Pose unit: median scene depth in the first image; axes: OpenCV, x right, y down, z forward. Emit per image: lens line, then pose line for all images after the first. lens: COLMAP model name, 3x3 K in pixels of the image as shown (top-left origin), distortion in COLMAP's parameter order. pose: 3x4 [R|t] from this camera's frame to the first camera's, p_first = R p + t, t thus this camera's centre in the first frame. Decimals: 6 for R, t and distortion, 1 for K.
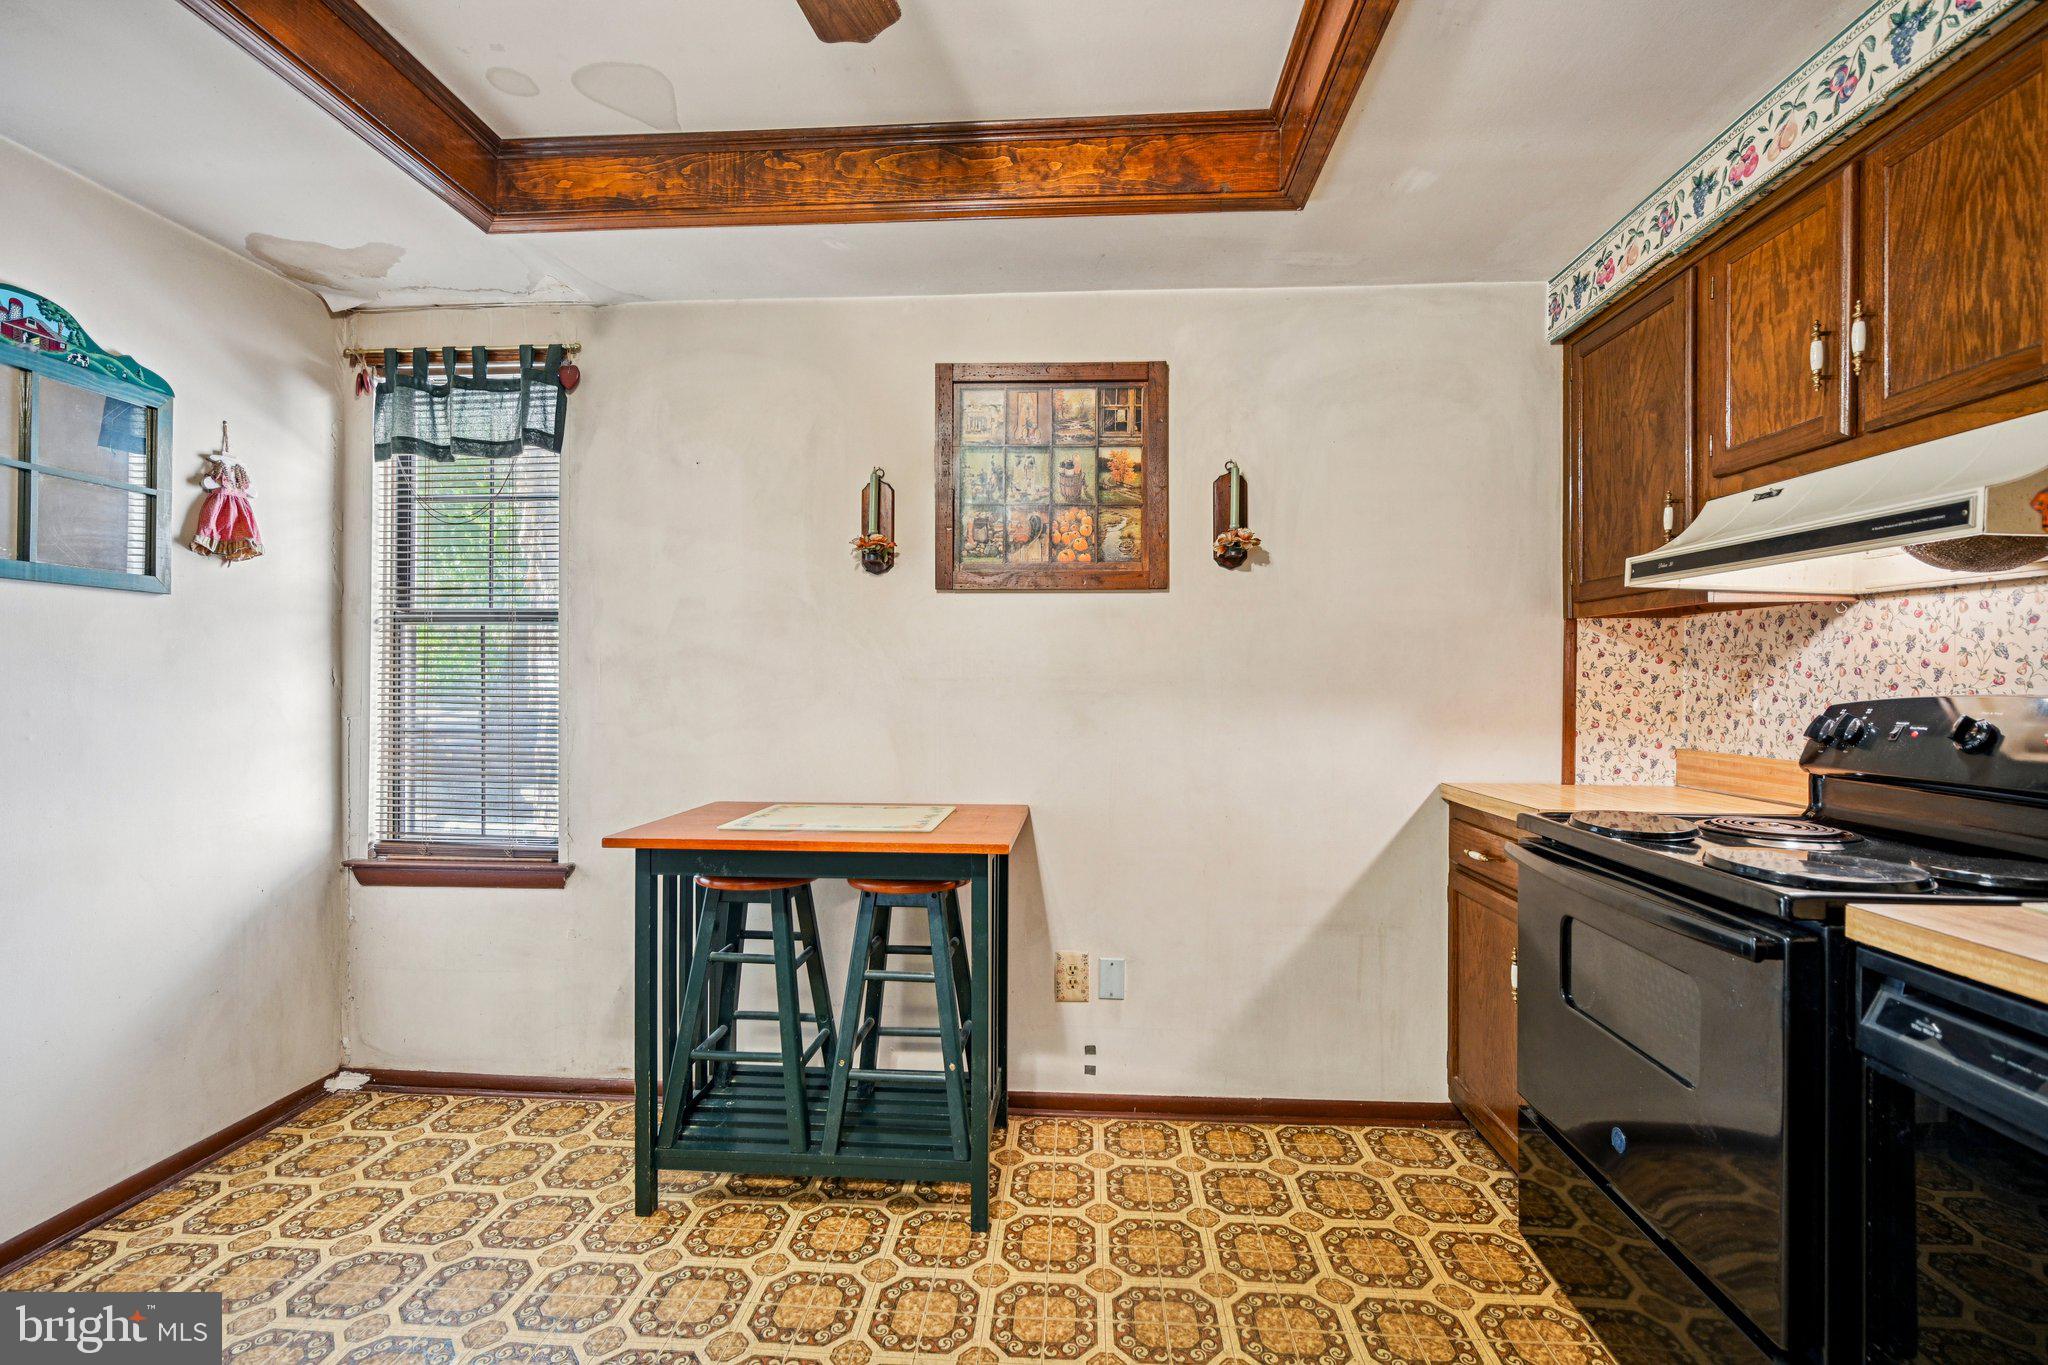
lens RADIAL K [[923.7, 0, 1027.1], [0, 923.7, 674.3], [0, 0, 1]] dist [0.003319, 0.000357]
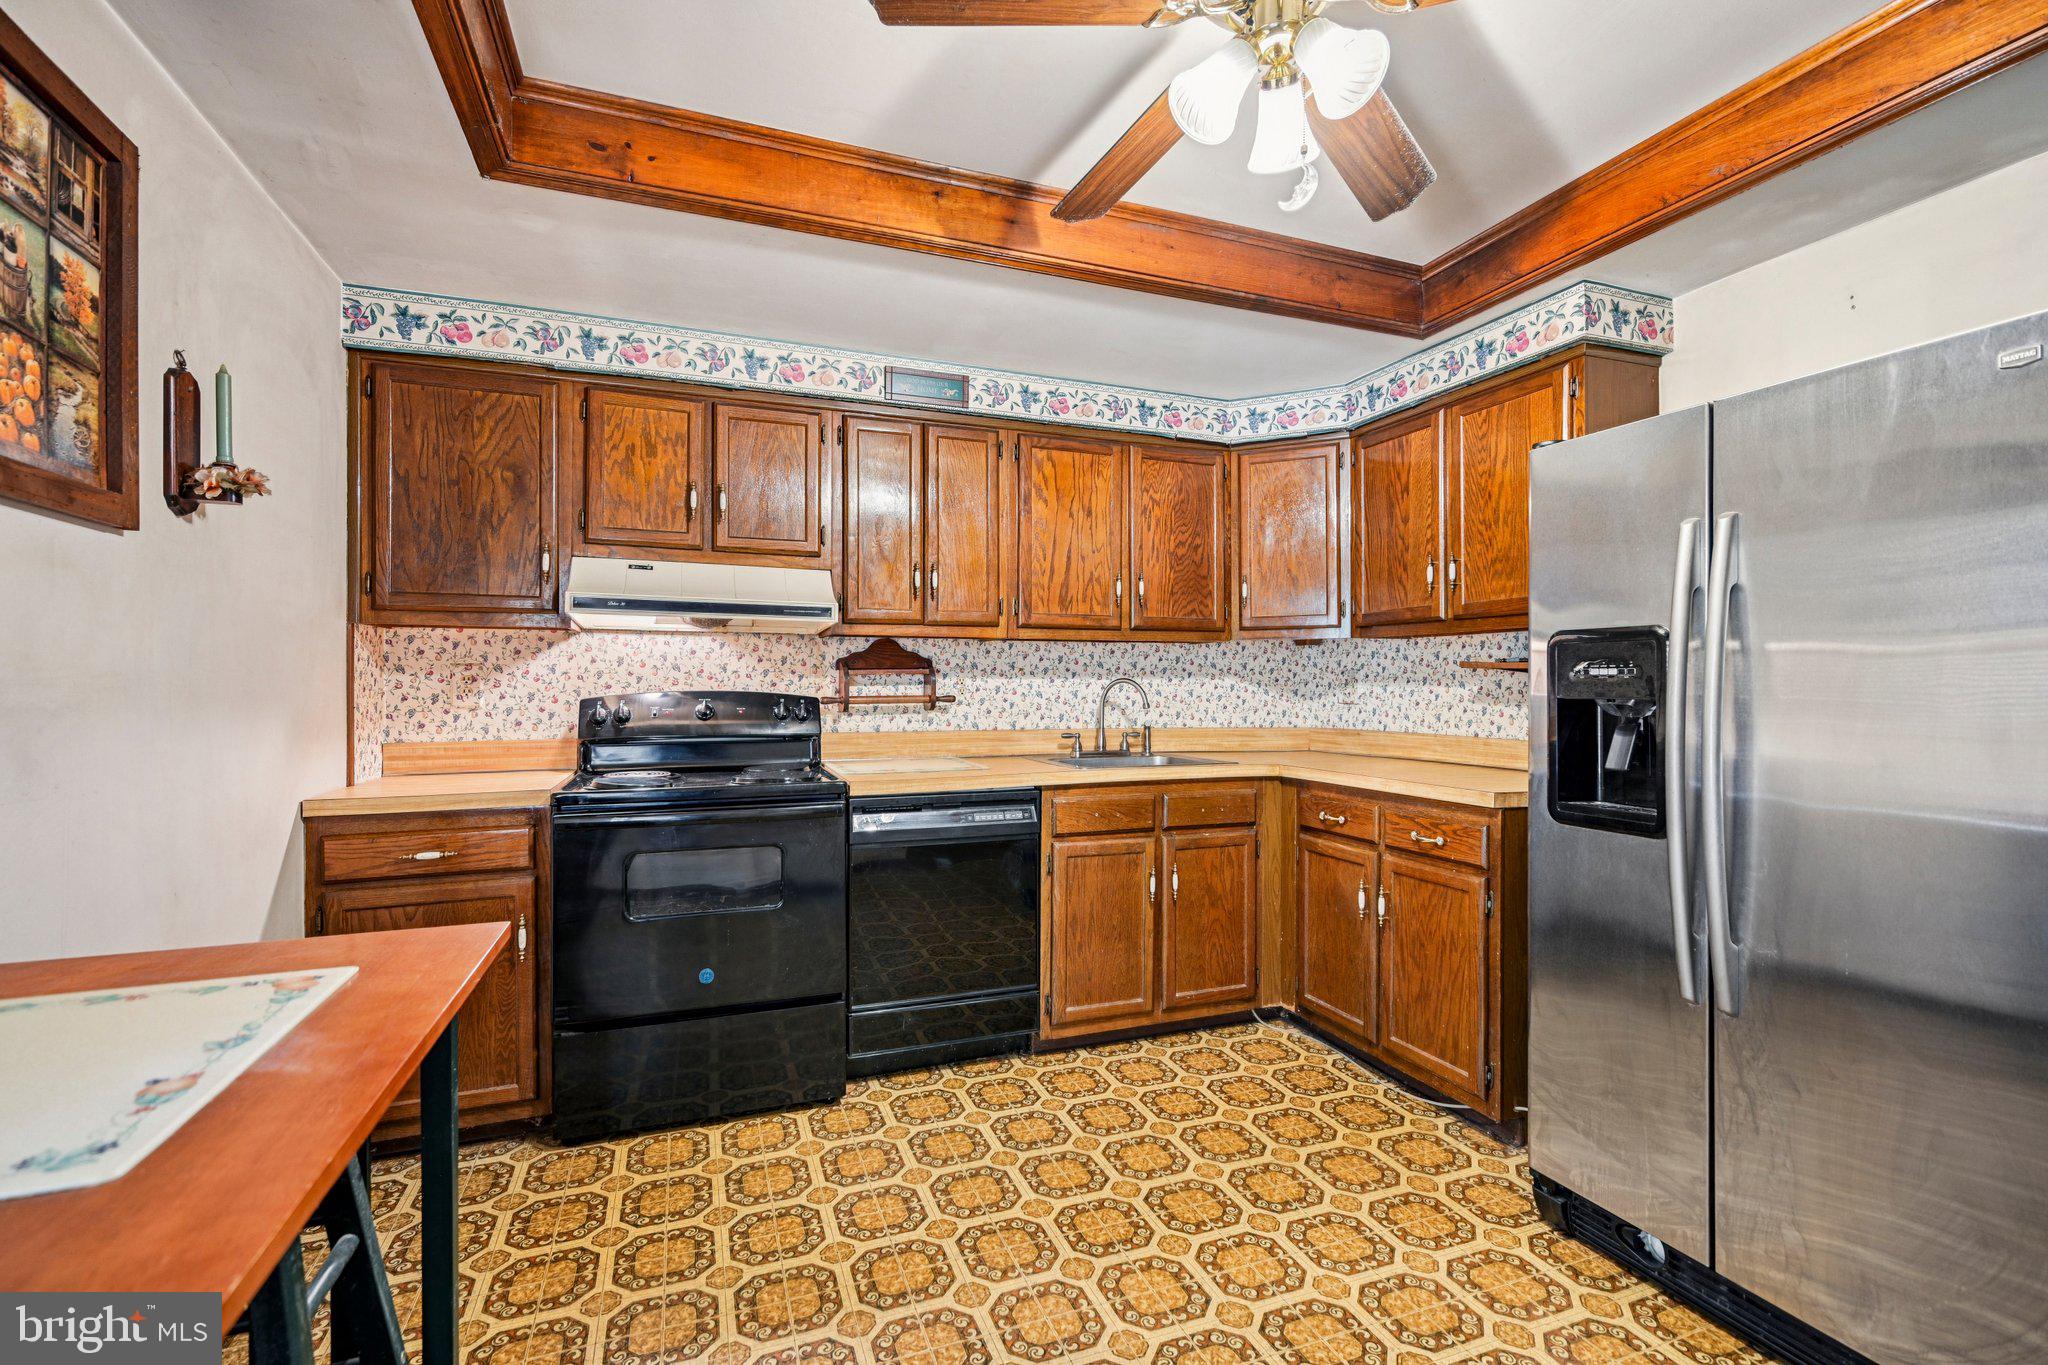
lens RADIAL K [[923.7, 0, 1027.1], [0, 923.7, 674.3], [0, 0, 1]] dist [0.003319, 0.000357]
pose [[-0.425302, 0.006453, 0.905029, -0.748095], [-0.006004, 0.999932, -0.009951, 0.002337], [-0.905032, -0.009666, -0.425234, 0.869411]]
